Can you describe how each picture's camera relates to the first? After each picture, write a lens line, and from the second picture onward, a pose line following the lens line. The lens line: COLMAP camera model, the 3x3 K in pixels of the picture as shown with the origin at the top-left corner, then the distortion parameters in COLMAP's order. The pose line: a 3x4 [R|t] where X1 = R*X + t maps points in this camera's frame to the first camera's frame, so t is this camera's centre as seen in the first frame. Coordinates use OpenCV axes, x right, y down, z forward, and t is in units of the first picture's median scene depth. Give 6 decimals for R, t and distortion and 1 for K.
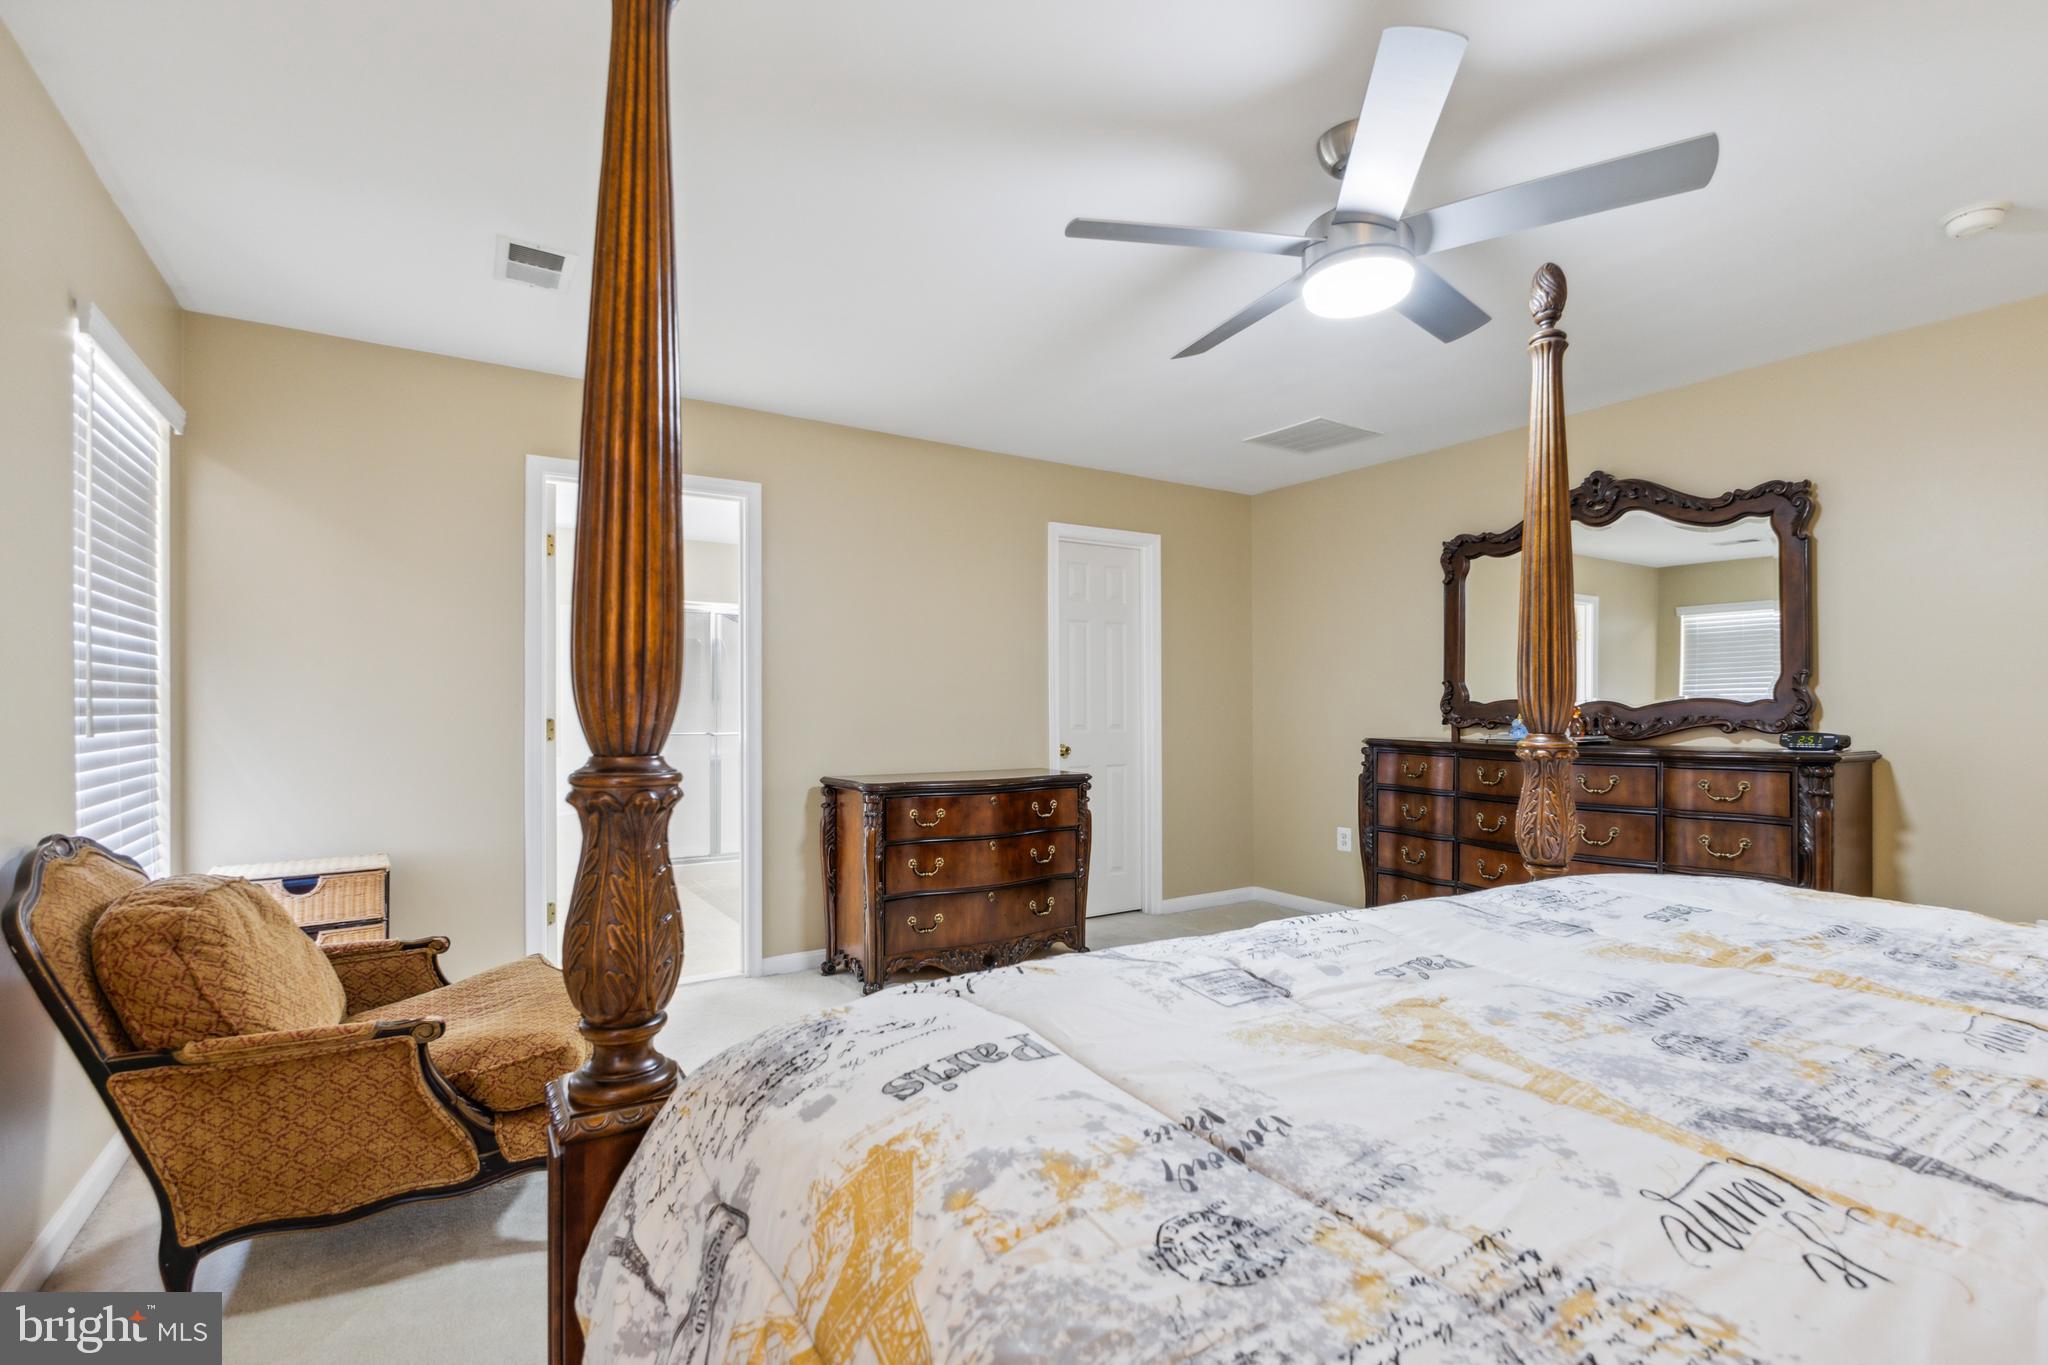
lens RADIAL K [[931.1, 0, 1021.1], [0, 931.1, 707.9], [0, 0, 1]] dist [-0.001170, -0.000107]
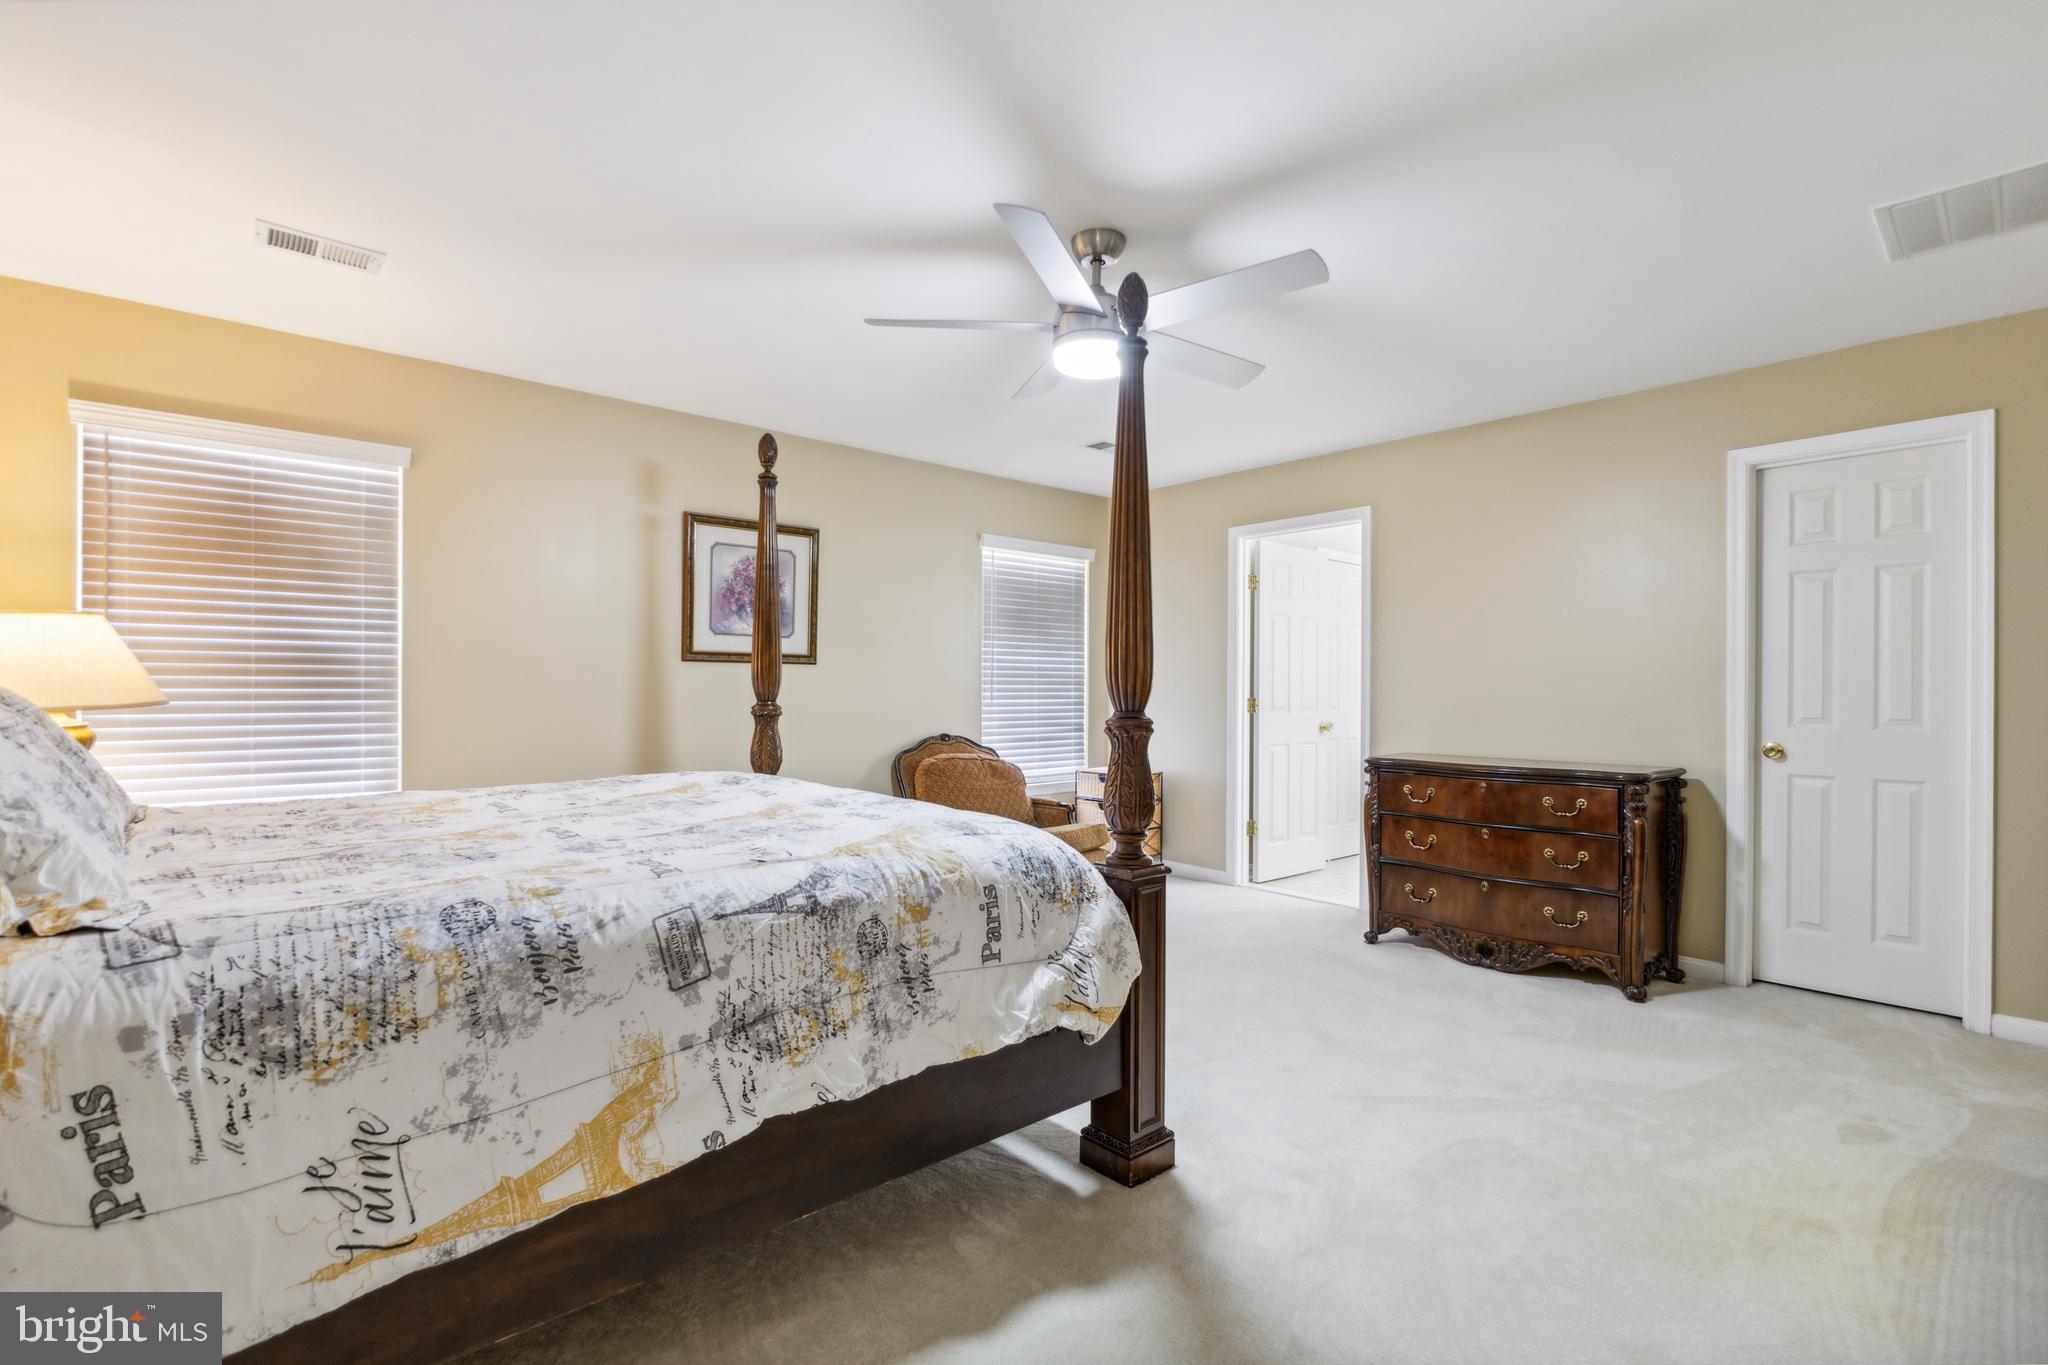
lens RADIAL K [[927.9, 0, 1020.9], [0, 927.9, 676.3], [0, 0, 1]] dist [-0.004649, -0.000474]
pose [[0.162067, -0.012283, -0.986703, 0.836241], [-0.005837, 0.999893, -0.013405, 0.000747], [0.986762, 0.007932, 0.161978, 0.362968]]
